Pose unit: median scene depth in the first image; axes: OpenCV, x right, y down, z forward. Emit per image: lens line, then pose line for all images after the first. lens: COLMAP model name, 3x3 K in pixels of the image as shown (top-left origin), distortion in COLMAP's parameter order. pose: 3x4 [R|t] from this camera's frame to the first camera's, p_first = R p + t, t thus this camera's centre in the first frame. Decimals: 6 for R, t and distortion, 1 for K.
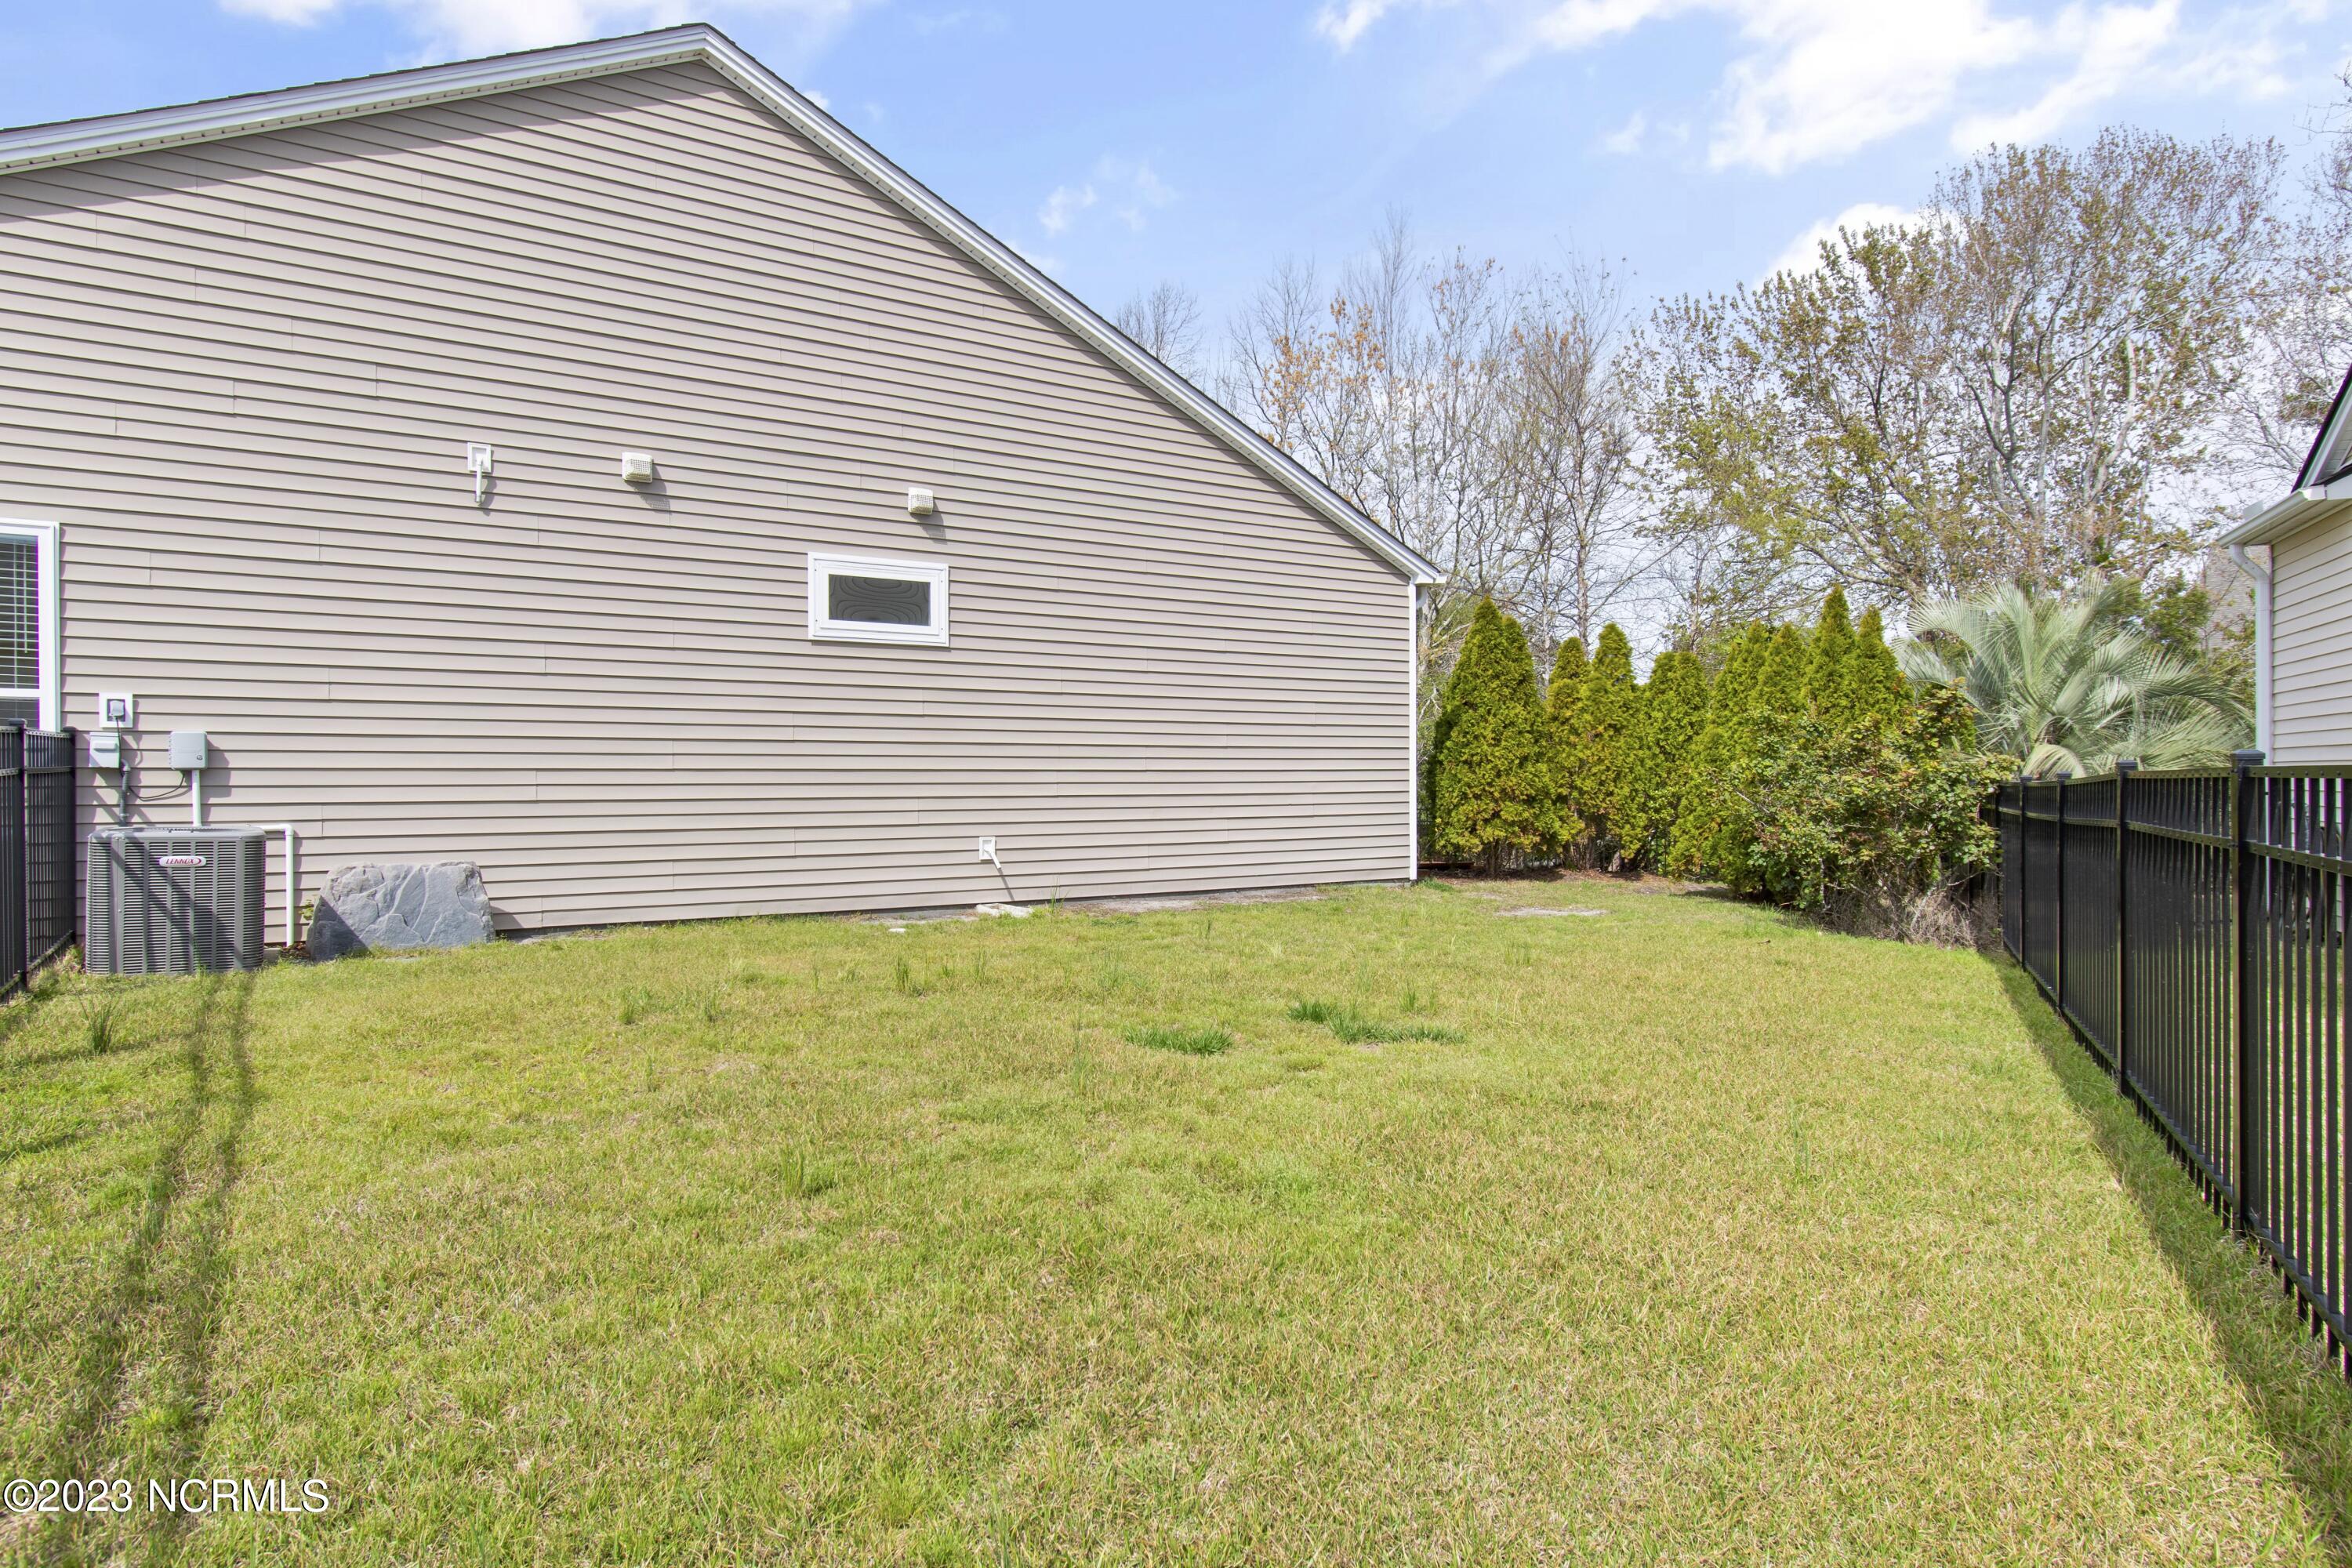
lens RADIAL K [[1400.3, 0, 1173.6], [0, 1400.3, 791.0], [0, 0, 1]] dist [-0.020057, -0.003976]
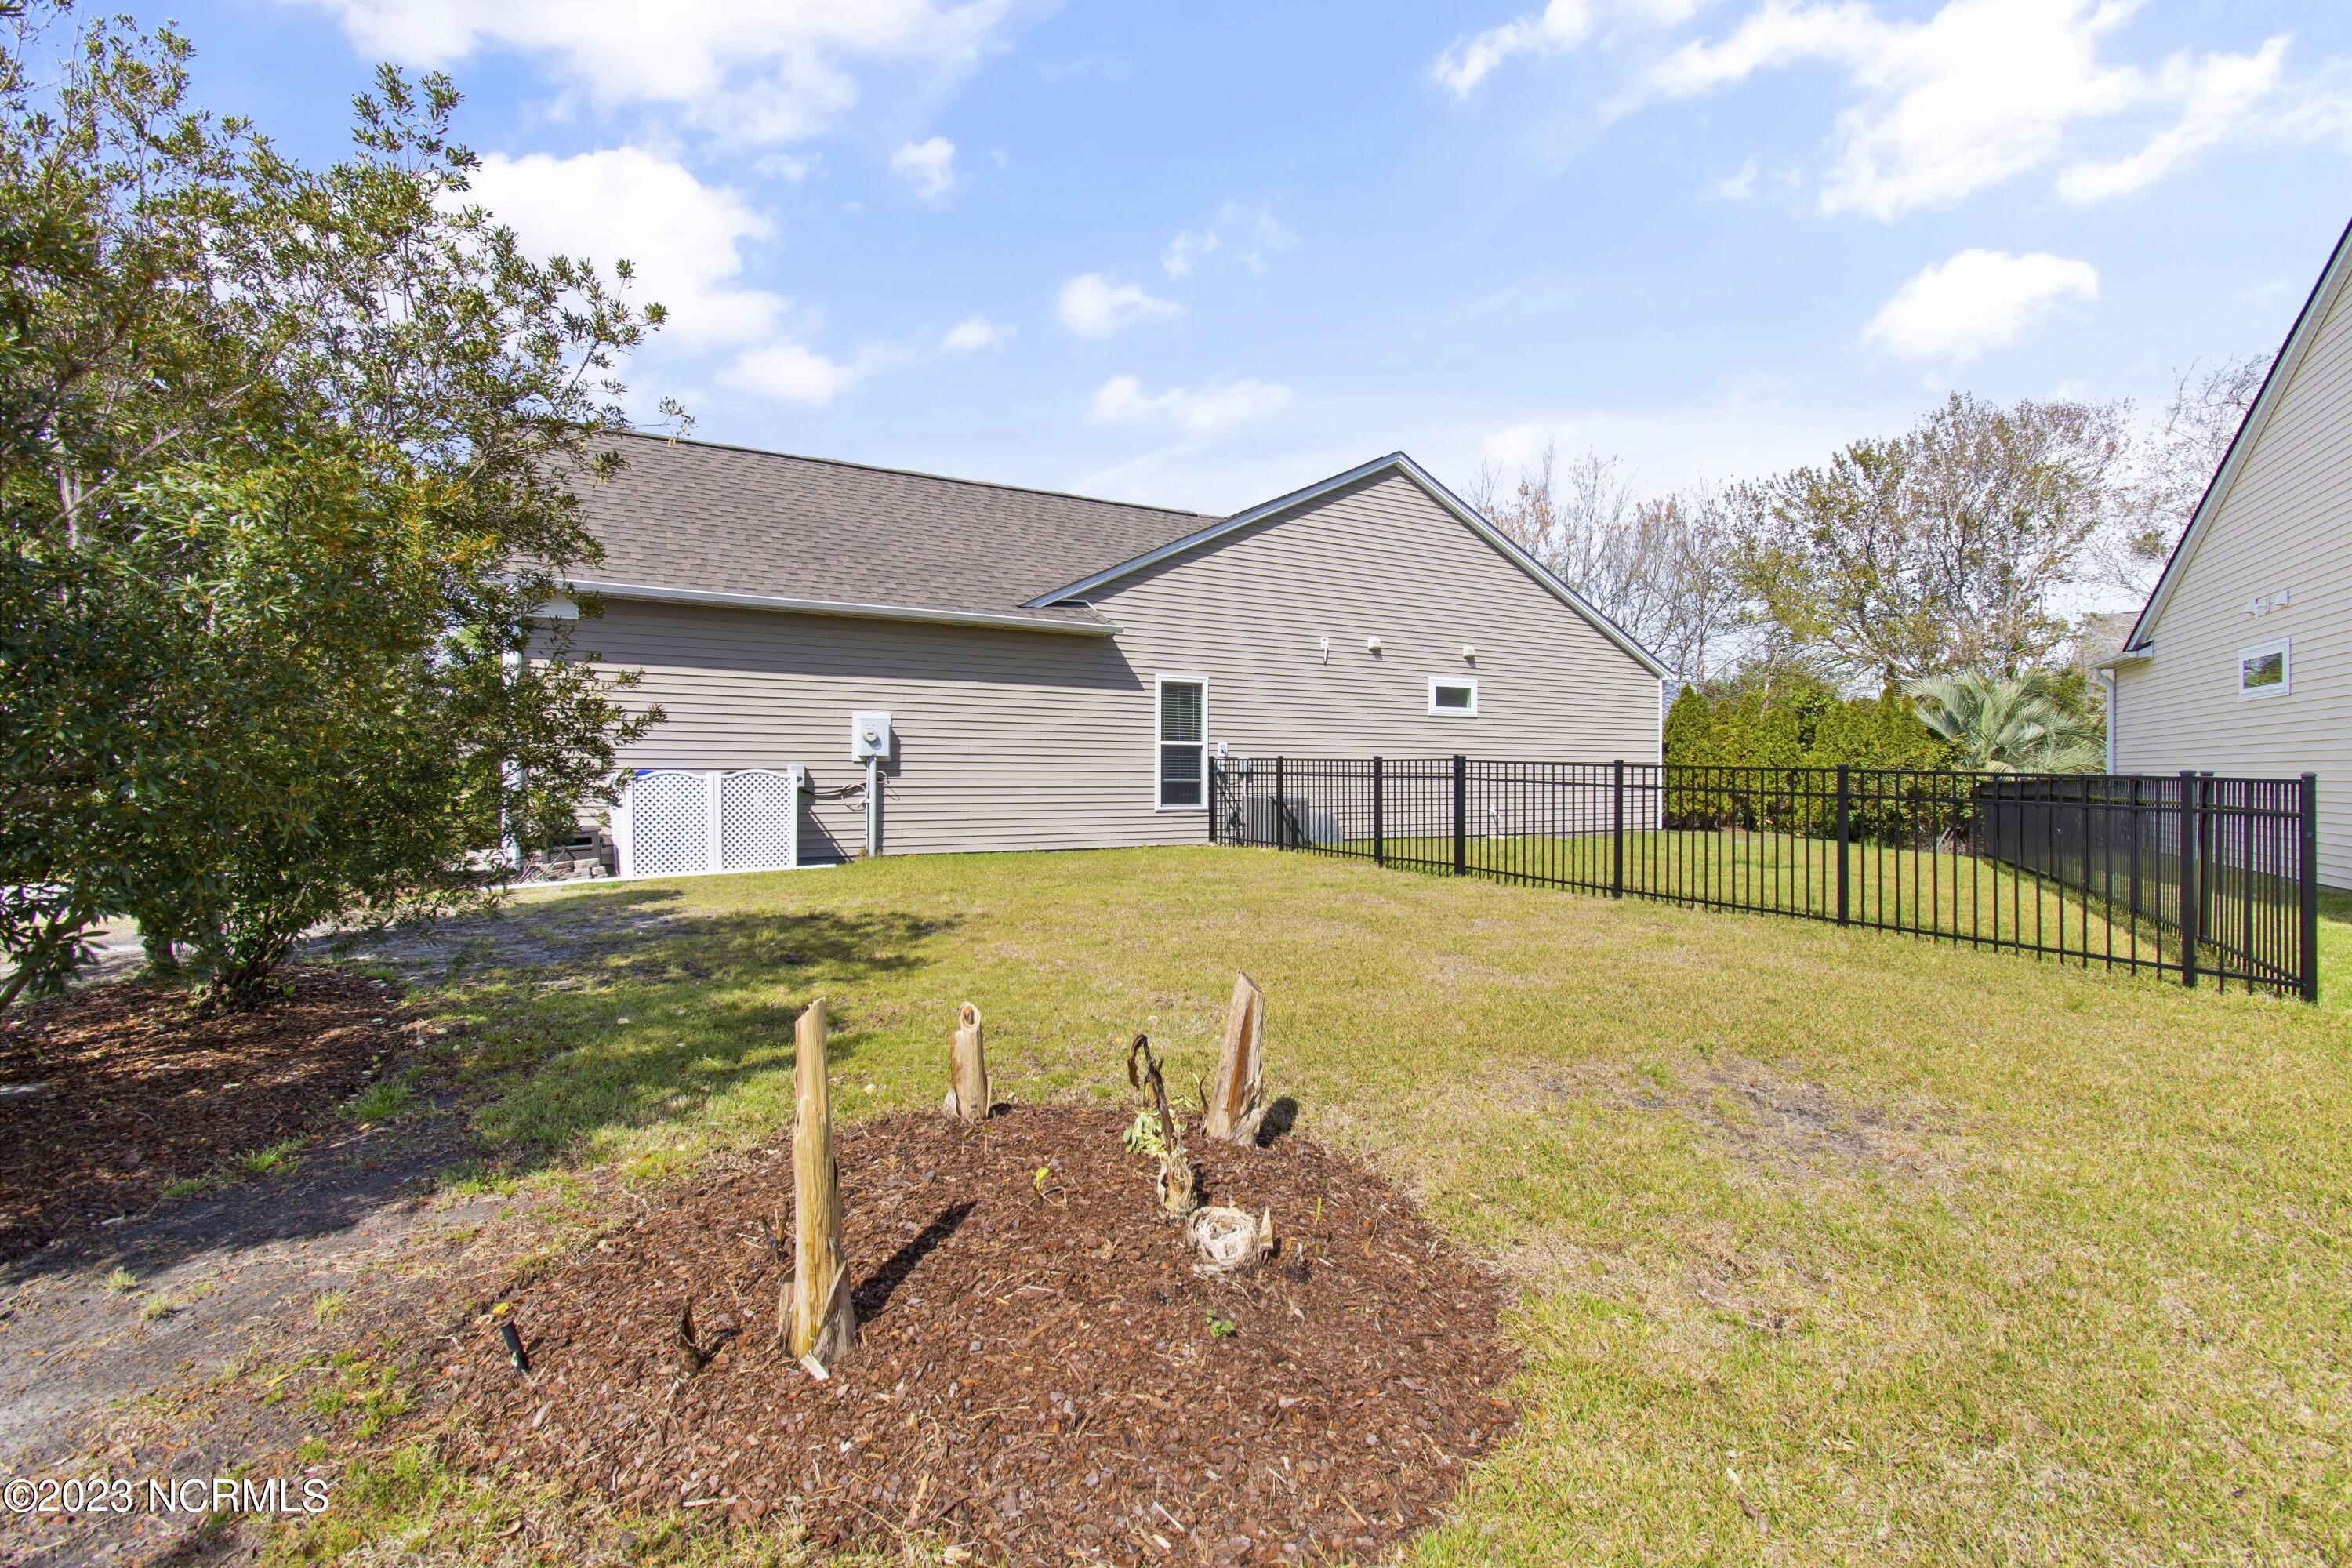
lens RADIAL K [[1043.3, 0, 1178.8], [0, 1043.3, 775.3], [0, 0, 1]] dist [-0.001986, -0.000466]
pose [[0.997365, 0.004142, -0.072424, -0.362244], [-0.004565, 0.999973, -0.005679, 0.000077], [0.072399, 0.005994, 0.997358, -0.476638]]
